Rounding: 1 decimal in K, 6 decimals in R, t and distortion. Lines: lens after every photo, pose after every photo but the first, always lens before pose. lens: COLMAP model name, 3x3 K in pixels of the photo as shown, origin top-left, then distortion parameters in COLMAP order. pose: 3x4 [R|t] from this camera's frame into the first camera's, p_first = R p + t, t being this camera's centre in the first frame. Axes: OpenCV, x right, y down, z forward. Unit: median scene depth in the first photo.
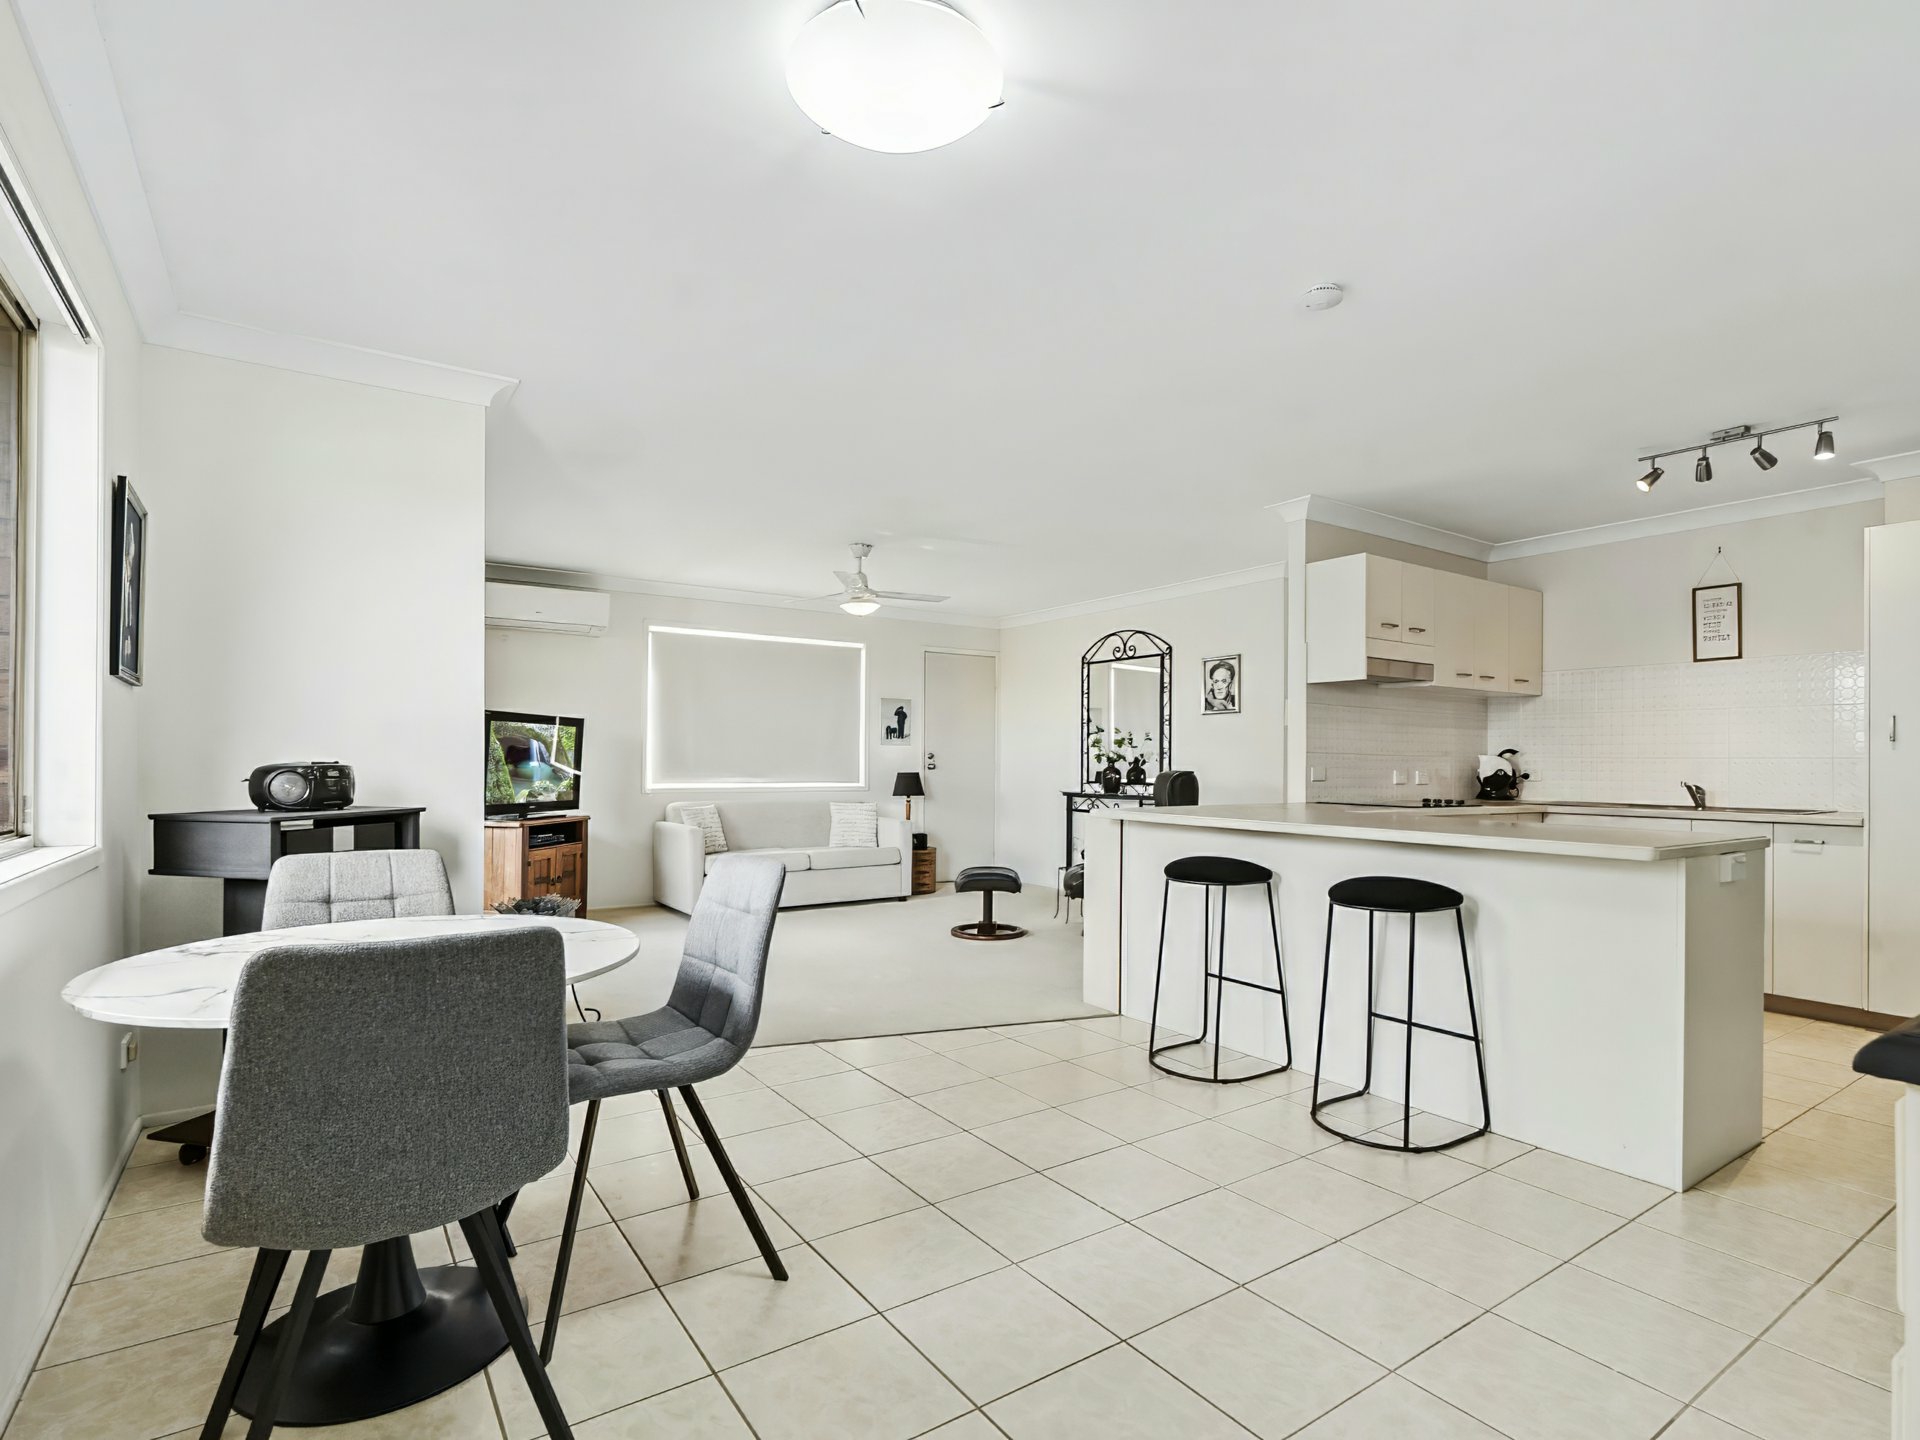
lens RADIAL K [[945.8, 0, 954.7], [0, 945.8, 756.4], [0, 0, 1]] dist [-0.000800, 0.000458]
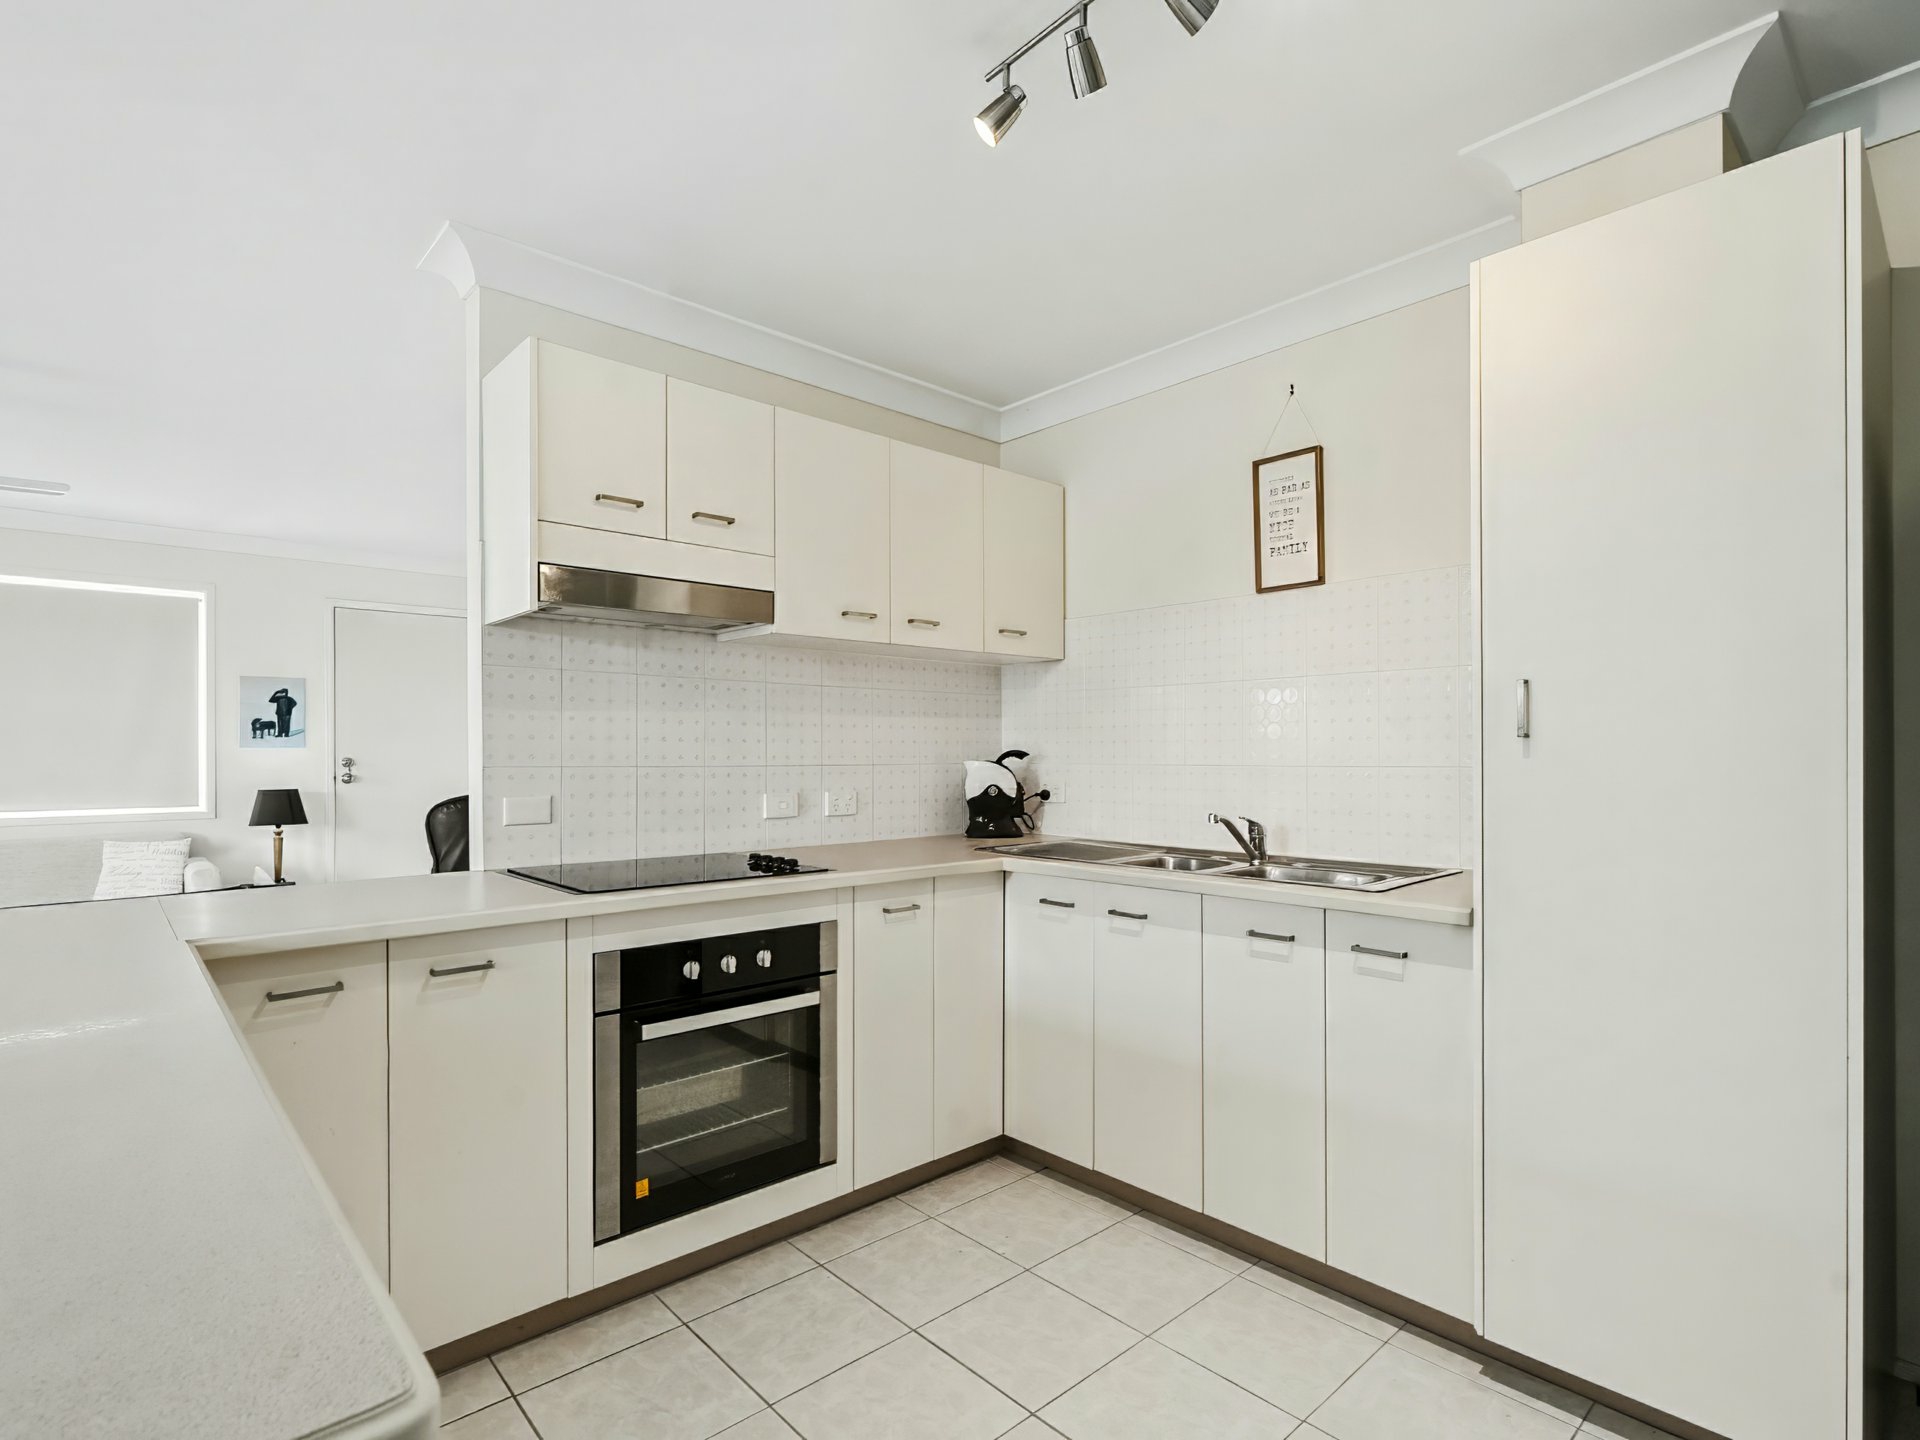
lens RADIAL K [[949.2, 0, 943.0], [0, 949.2, 754.5], [0, 0, 1]] dist [-0.003410, 0.000311]
pose [[0.990537, -0.012397, 0.136687, 0.394894], [0.011378, 0.999901, 0.008231, -0.008876], [-0.136776, -0.006598, 0.990580, 0.356534]]
